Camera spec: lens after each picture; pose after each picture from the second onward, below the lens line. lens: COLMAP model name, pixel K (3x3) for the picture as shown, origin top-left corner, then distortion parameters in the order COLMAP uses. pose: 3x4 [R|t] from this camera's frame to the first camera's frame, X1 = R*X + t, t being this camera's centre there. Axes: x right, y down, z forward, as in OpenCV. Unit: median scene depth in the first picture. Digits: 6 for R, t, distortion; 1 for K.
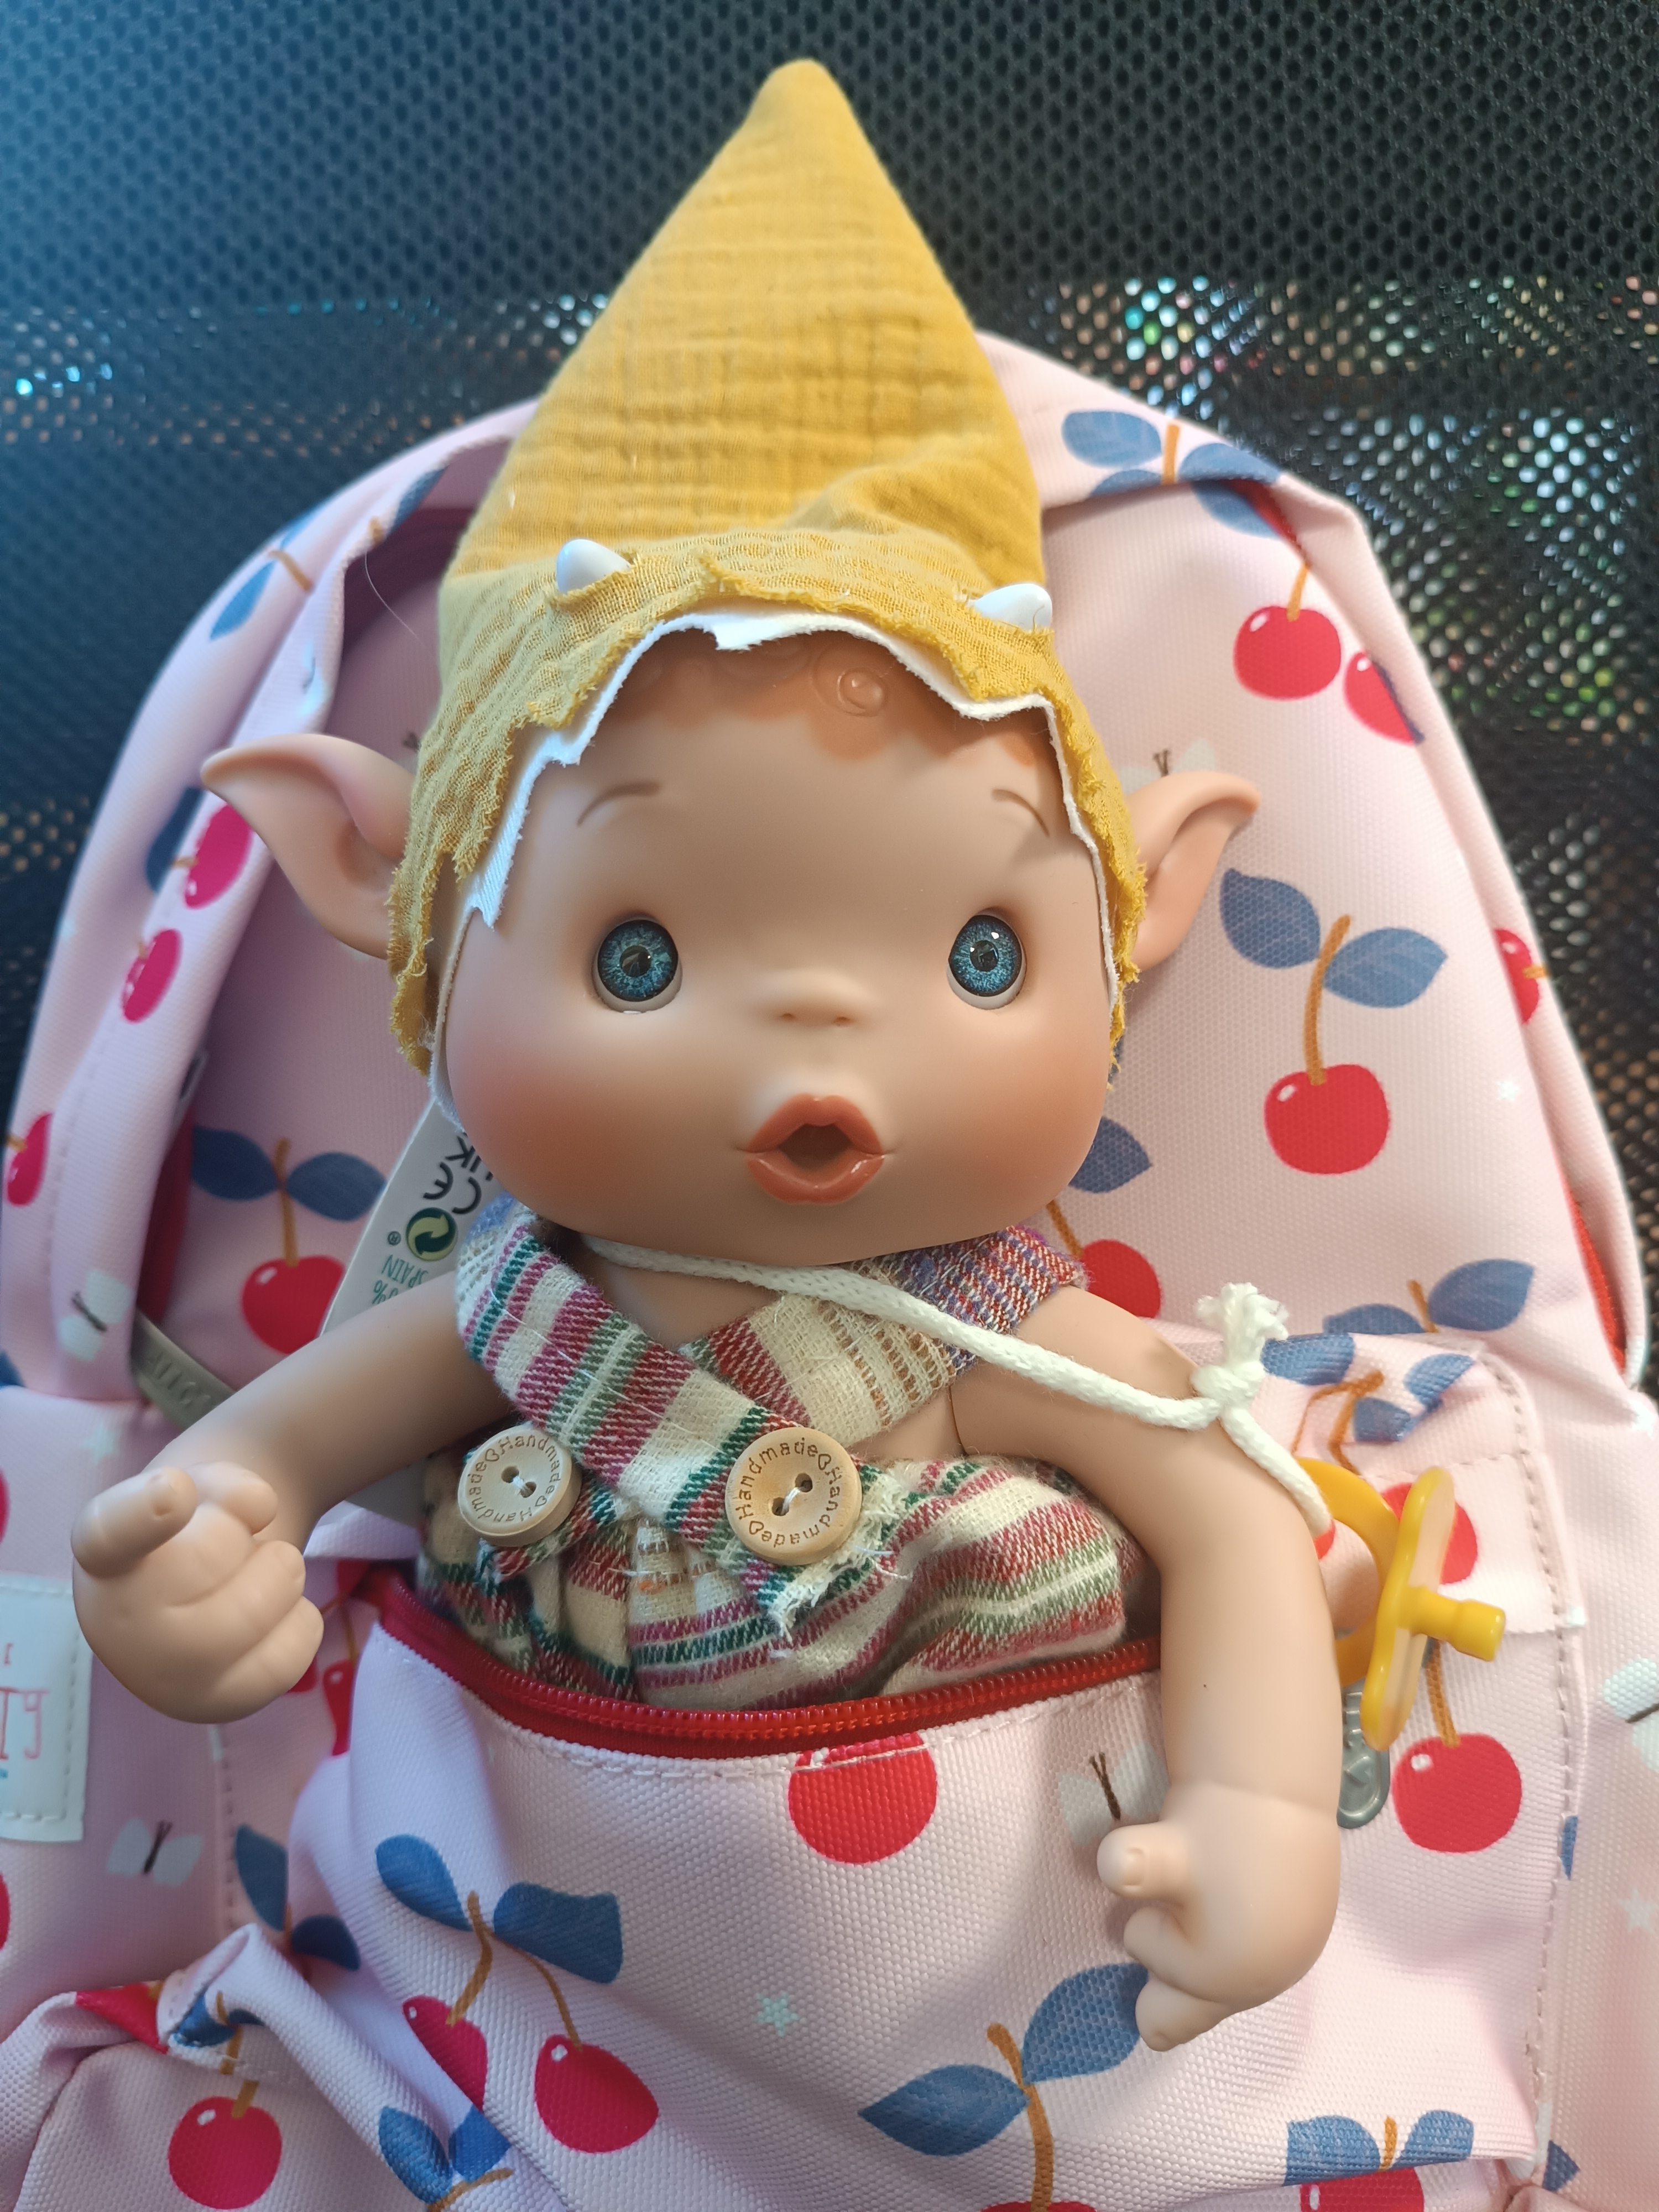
lens RADIAL K [[1645.1, 0, 823.1], [0, 1645.1, 1104.4], [0, 0, 1]] dist [-0.035773, -0.001693]
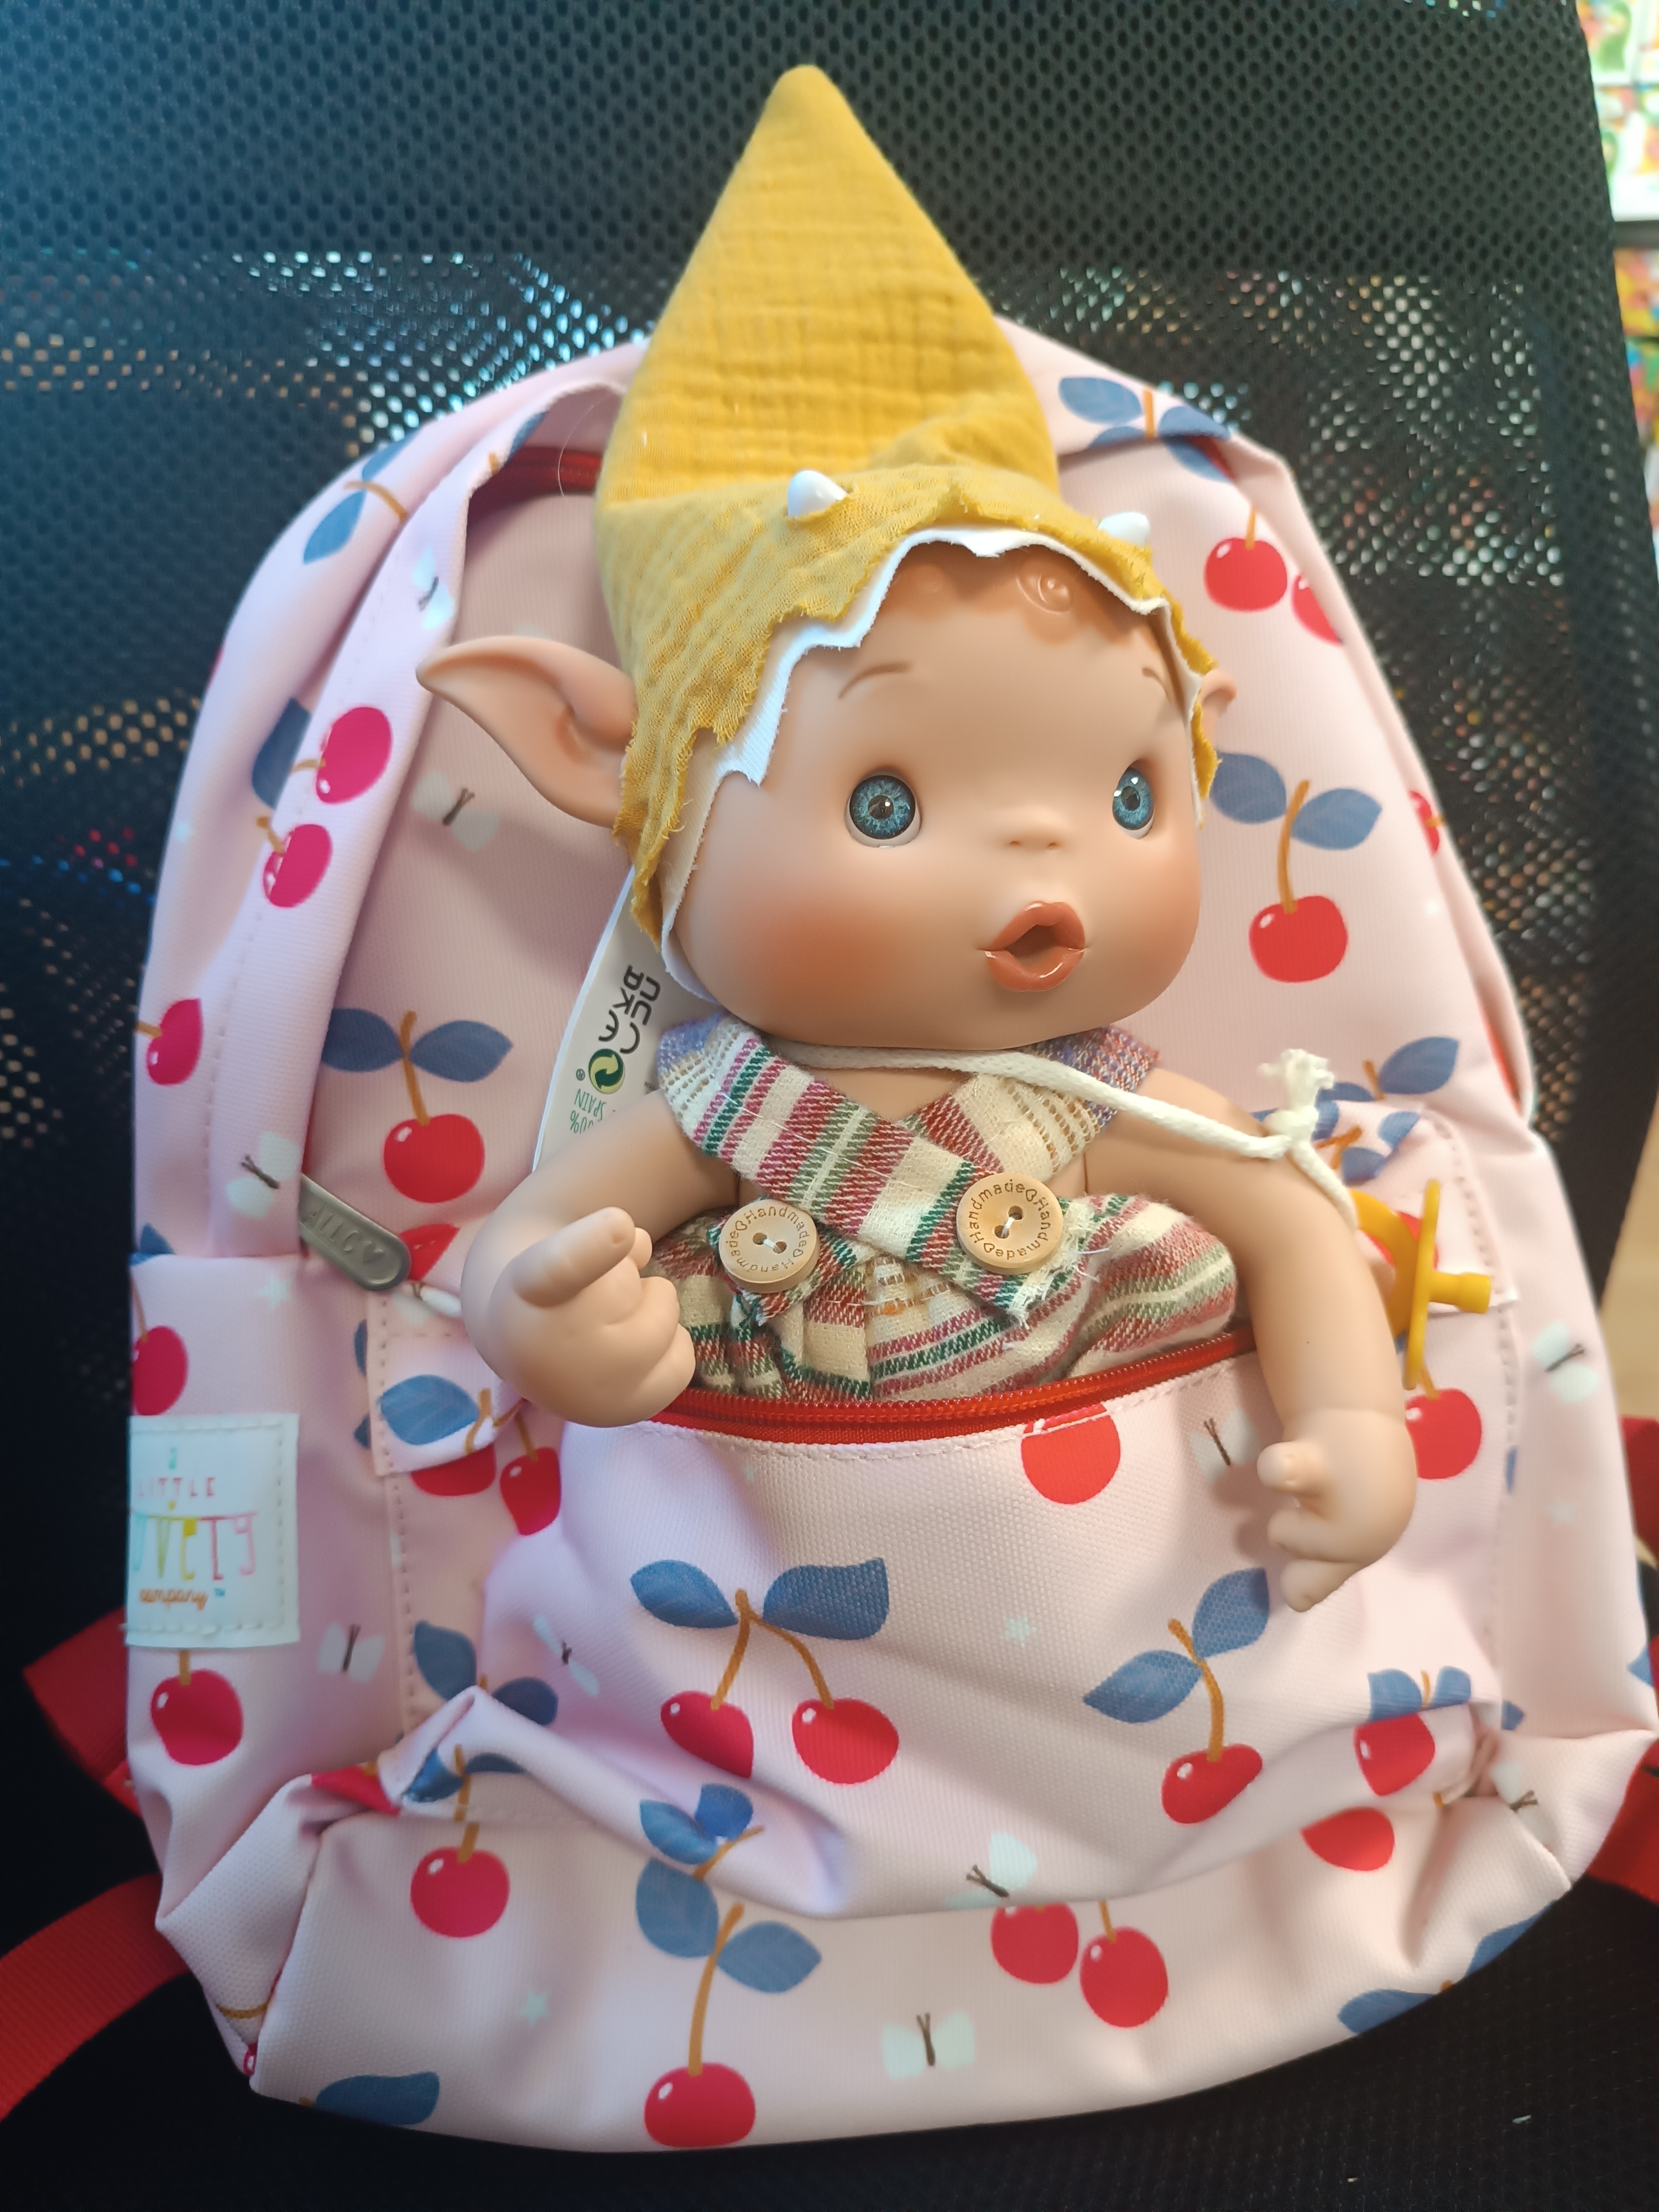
lens RADIAL K [[1645.1, 0, 823.1], [0, 1645.1, 1104.4], [0, 0, 1]] dist [-0.035773, -0.001693]
pose [[0.974934, -0.065198, 0.212725, -0.393560], [0.060105, 0.997731, 0.030329, 0.089484], [-0.214220, -0.016783, 0.976641, -0.205928]]
